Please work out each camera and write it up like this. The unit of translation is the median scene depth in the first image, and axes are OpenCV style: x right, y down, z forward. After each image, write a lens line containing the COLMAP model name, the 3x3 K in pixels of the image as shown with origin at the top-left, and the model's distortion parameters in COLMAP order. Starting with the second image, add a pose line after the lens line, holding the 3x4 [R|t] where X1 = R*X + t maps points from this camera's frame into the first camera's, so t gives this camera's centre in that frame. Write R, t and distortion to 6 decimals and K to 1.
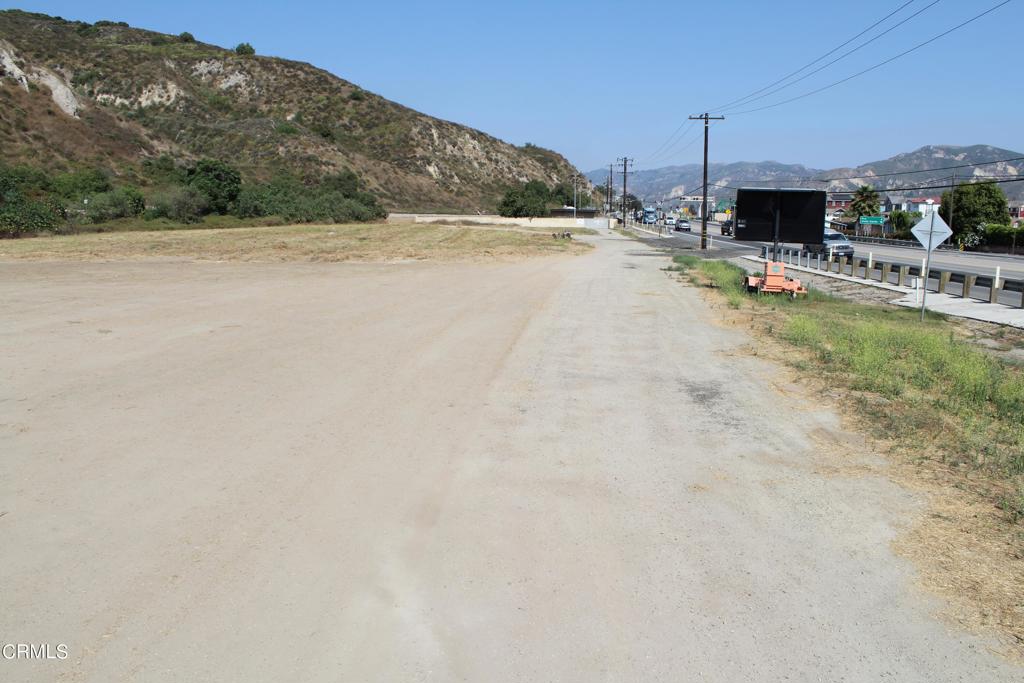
lens RADIAL K [[852.8, 0, 518.1], [0, 852.8, 341.8], [0, 0, 1]] dist [-0.169427, 0.152981]
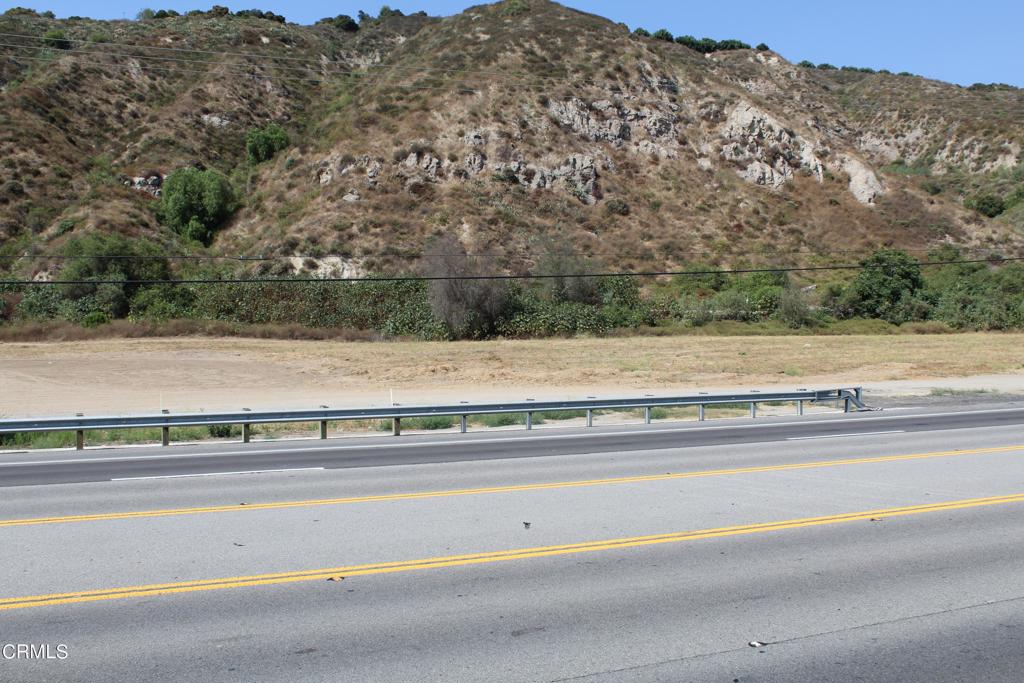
lens RADIAL K [[1010.0, 0, 517.8], [0, 1010.0, 337.6], [0, 0, 1]] dist [-0.139446, 0.157802]
pose [[0.462693, 0.017173, -0.886352, 0.246012], [-0.129938, 0.990328, -0.048642, -0.034451], [0.876944, 0.137677, 0.460450, 0.211697]]
